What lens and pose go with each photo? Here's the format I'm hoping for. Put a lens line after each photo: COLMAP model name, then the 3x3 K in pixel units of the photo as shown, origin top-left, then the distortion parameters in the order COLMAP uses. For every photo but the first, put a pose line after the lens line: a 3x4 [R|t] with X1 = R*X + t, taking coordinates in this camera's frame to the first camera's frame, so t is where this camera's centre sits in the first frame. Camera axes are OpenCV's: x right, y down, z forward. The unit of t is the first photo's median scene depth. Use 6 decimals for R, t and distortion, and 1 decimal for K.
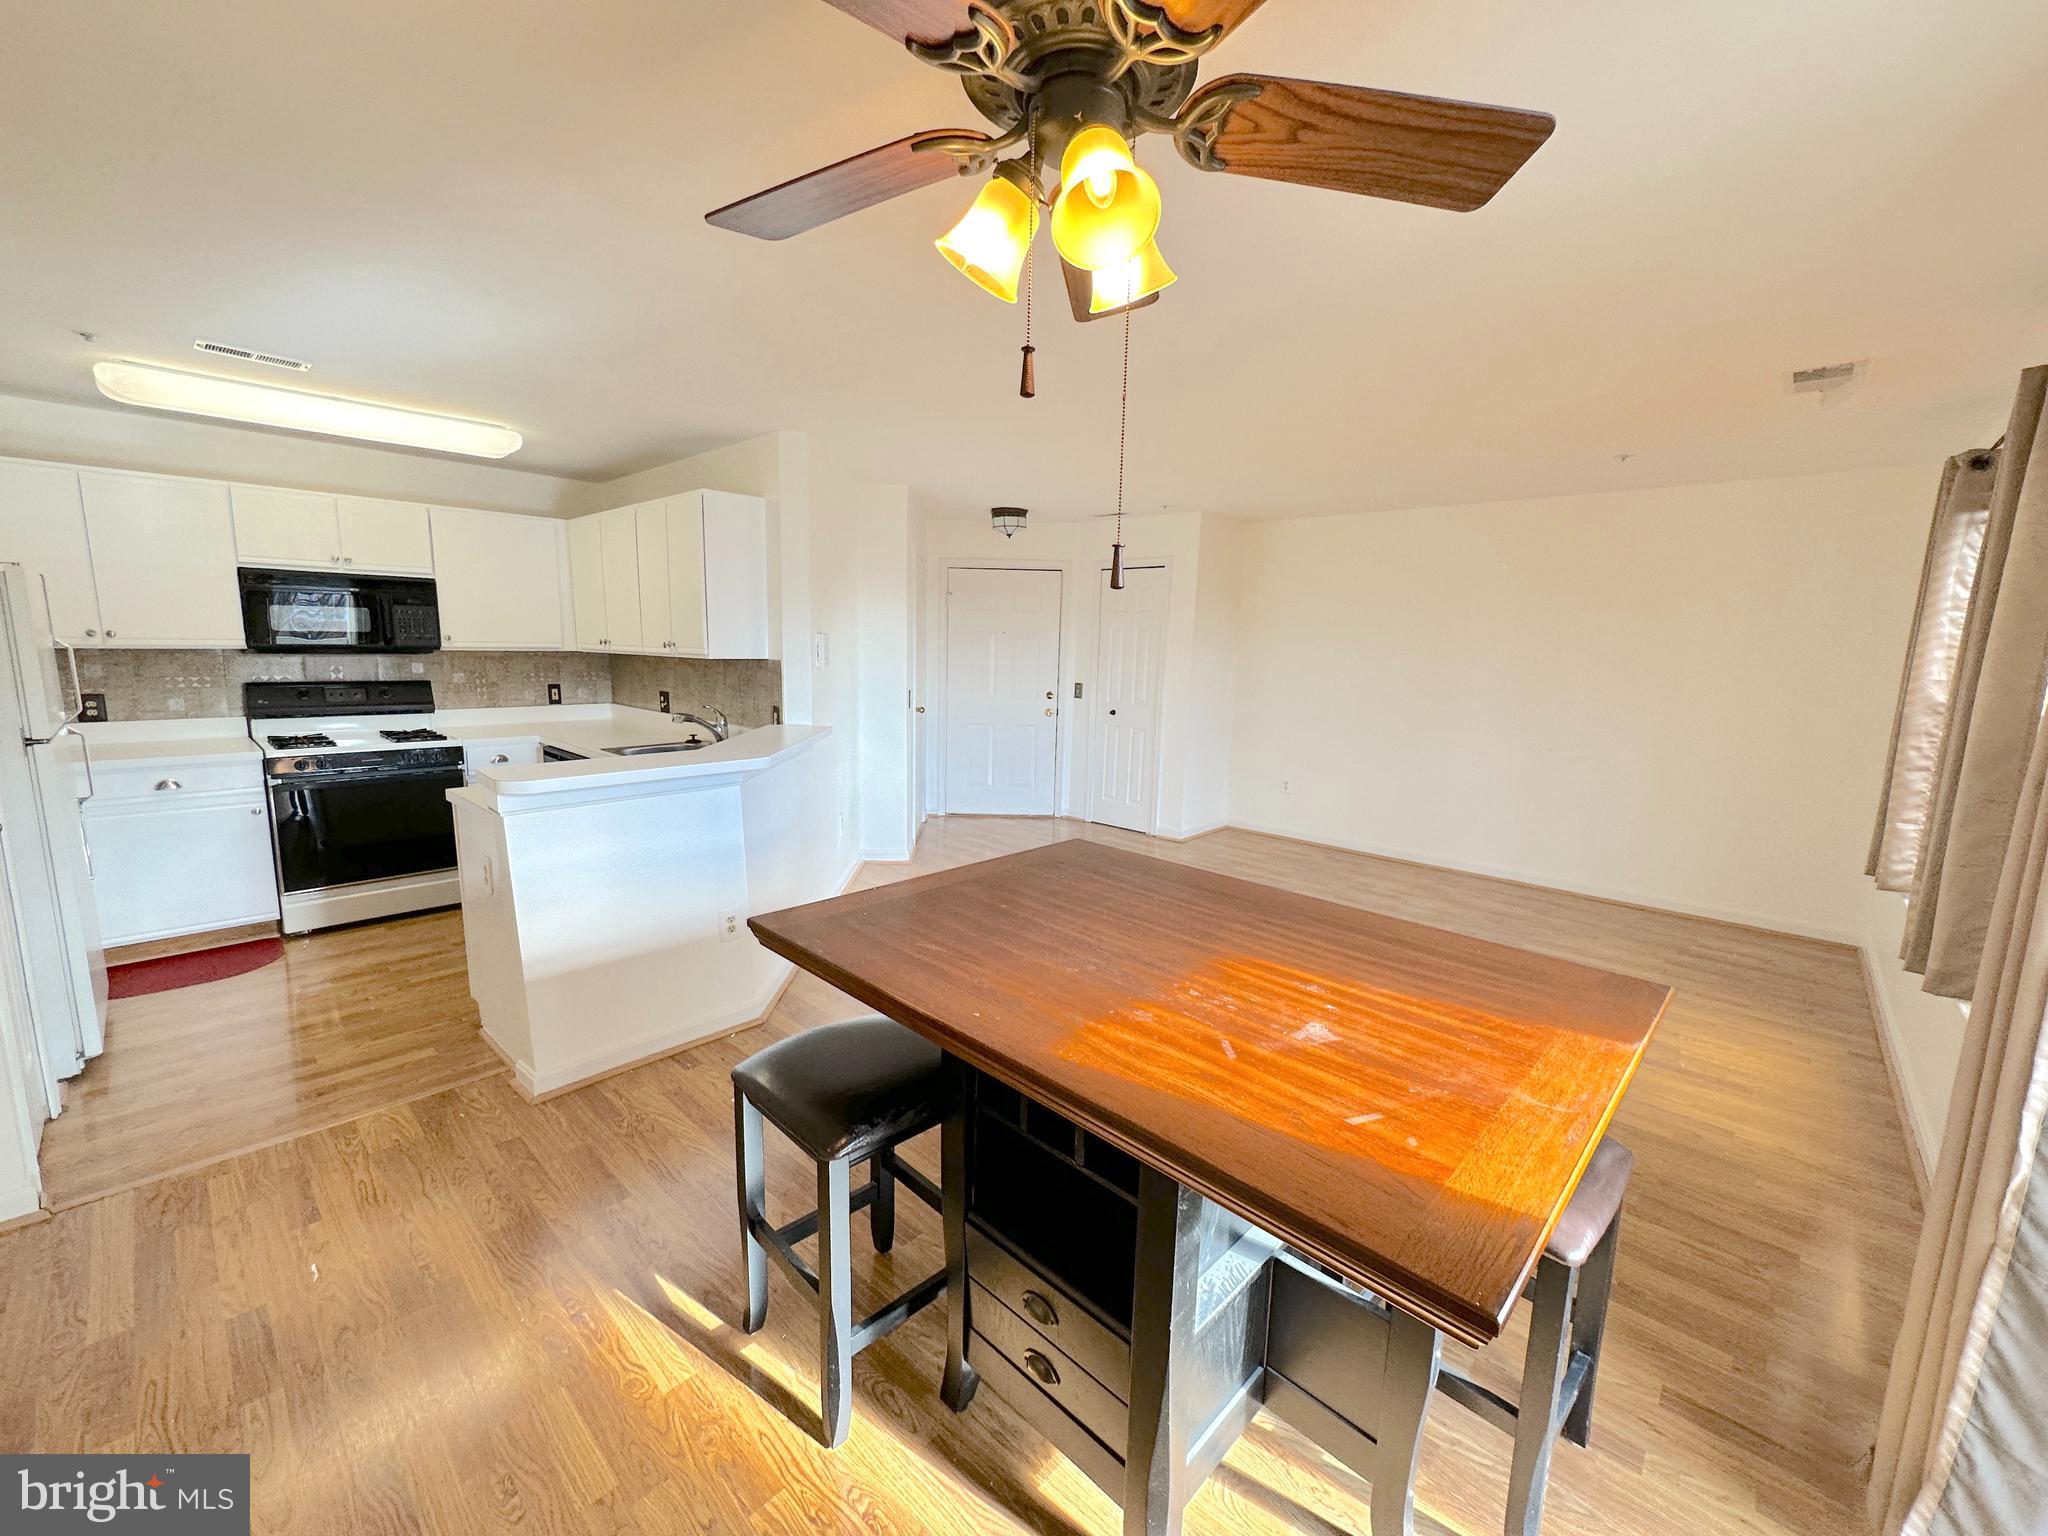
lens RADIAL K [[825.8, 0, 1022.1], [0, 825.8, 766.9], [0, 0, 1]] dist [-0.003035, -0.000336]
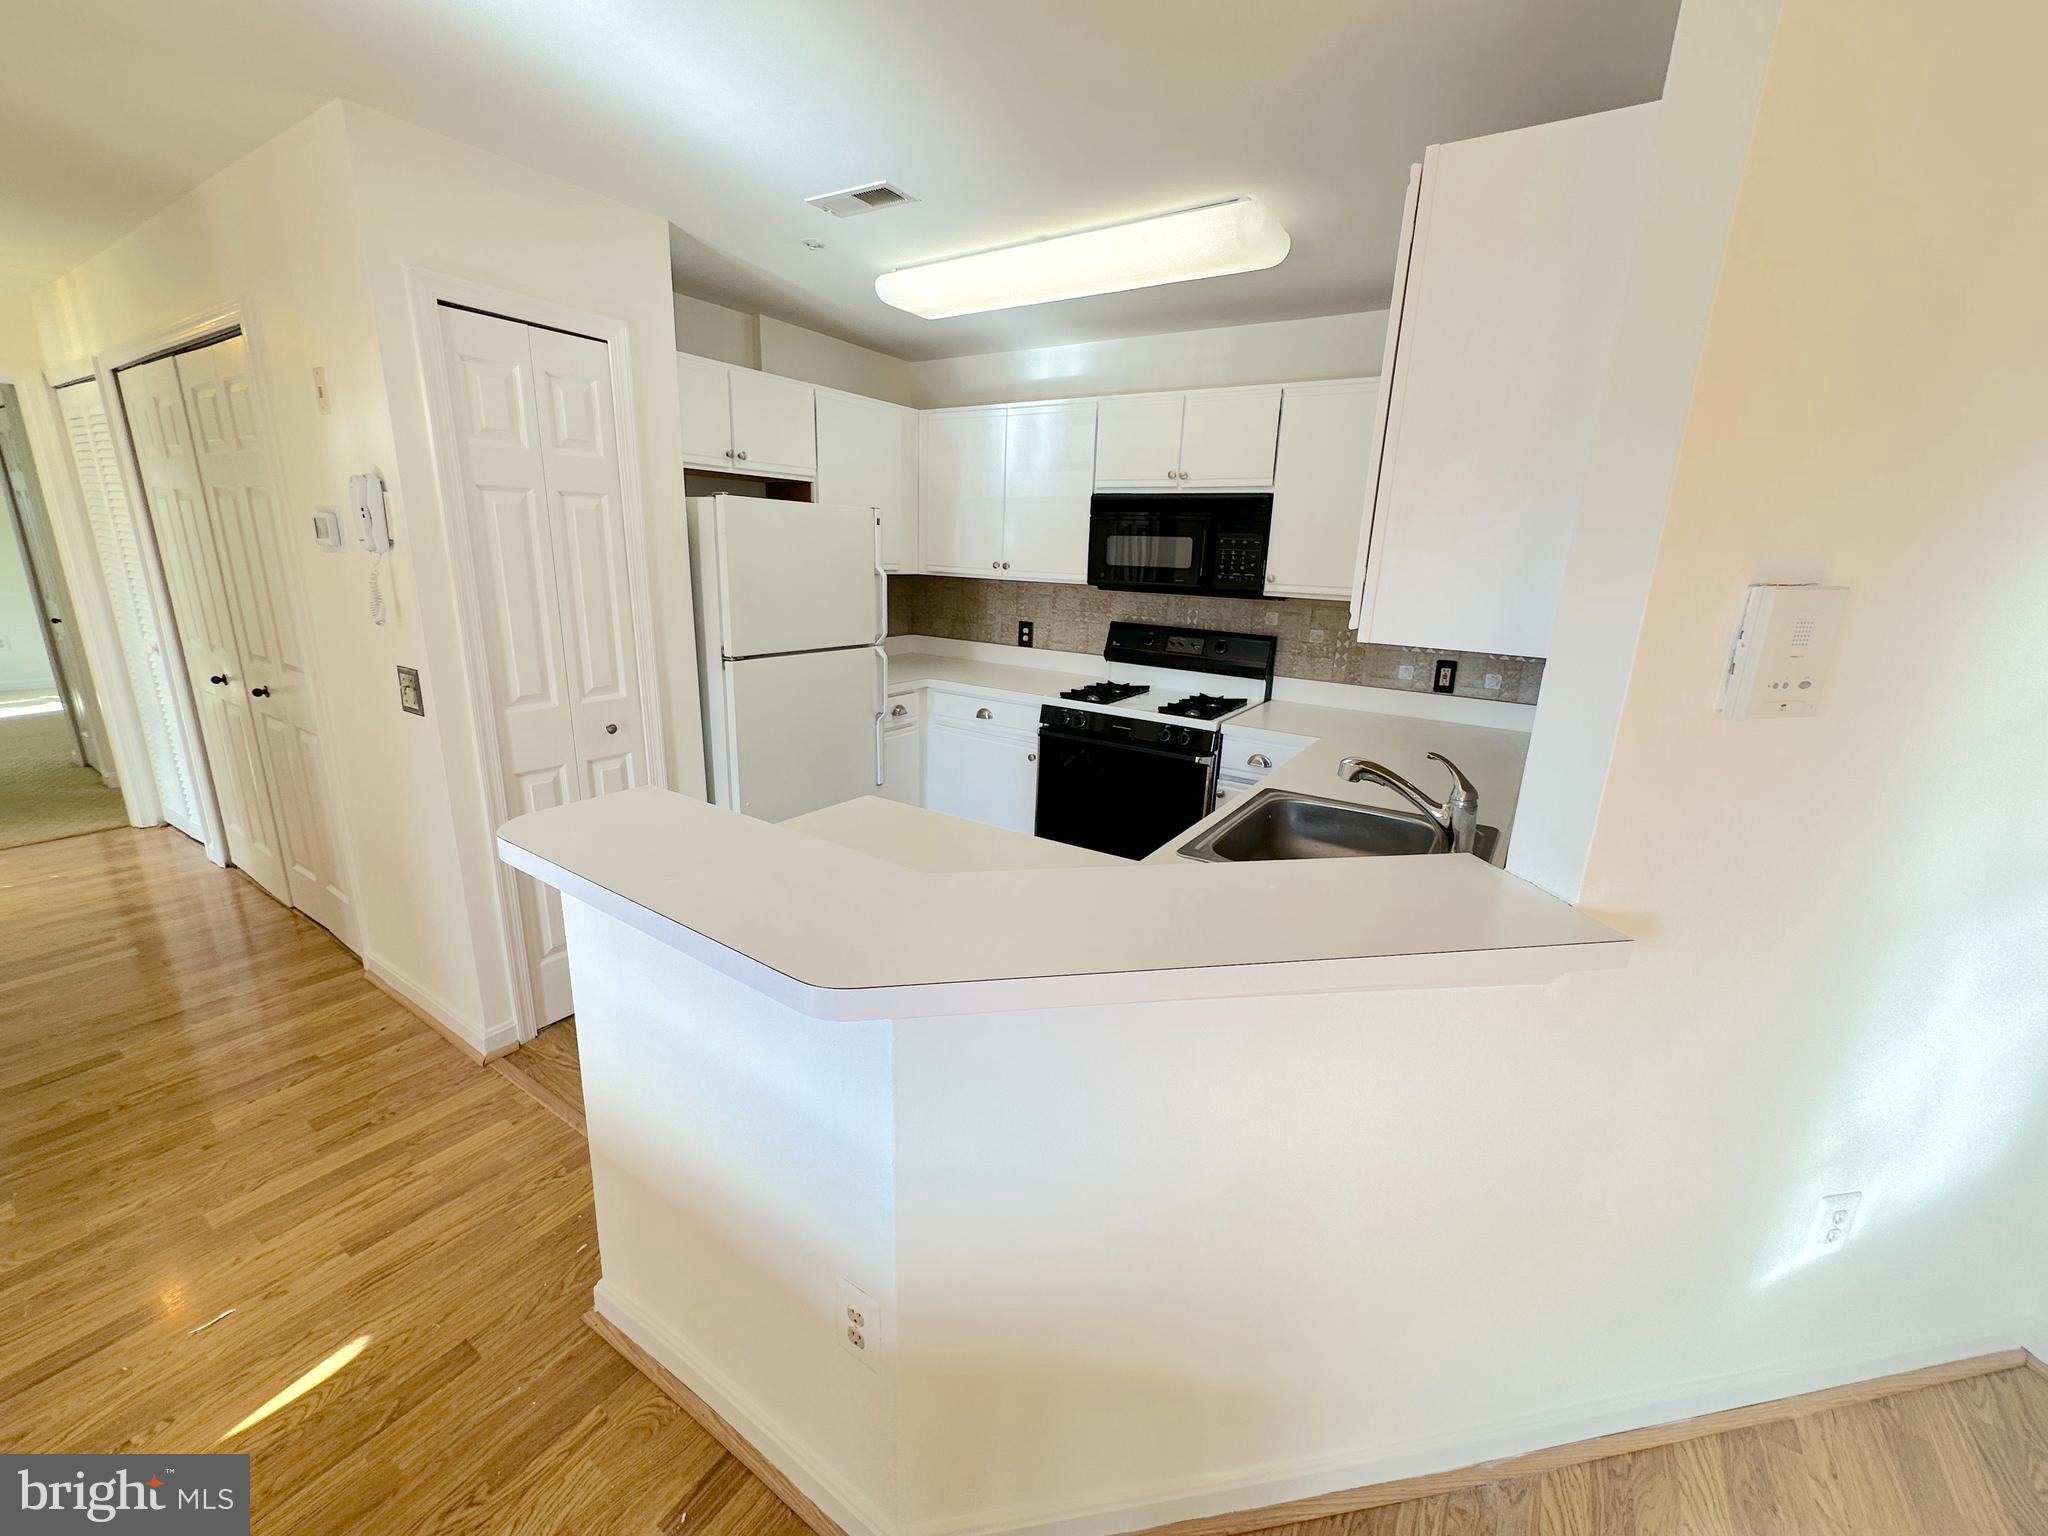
lens RADIAL K [[825.8, 0, 1009.4], [0, 825.8, 768.6], [0, 0, 1]] dist [-0.003035, -0.000336]
pose [[0.179500, 0.237645, -0.954623, -0.021869], [-0.180193, 0.961909, 0.205577, -0.109860], [0.967114, 0.135116, 0.215484, 0.682810]]
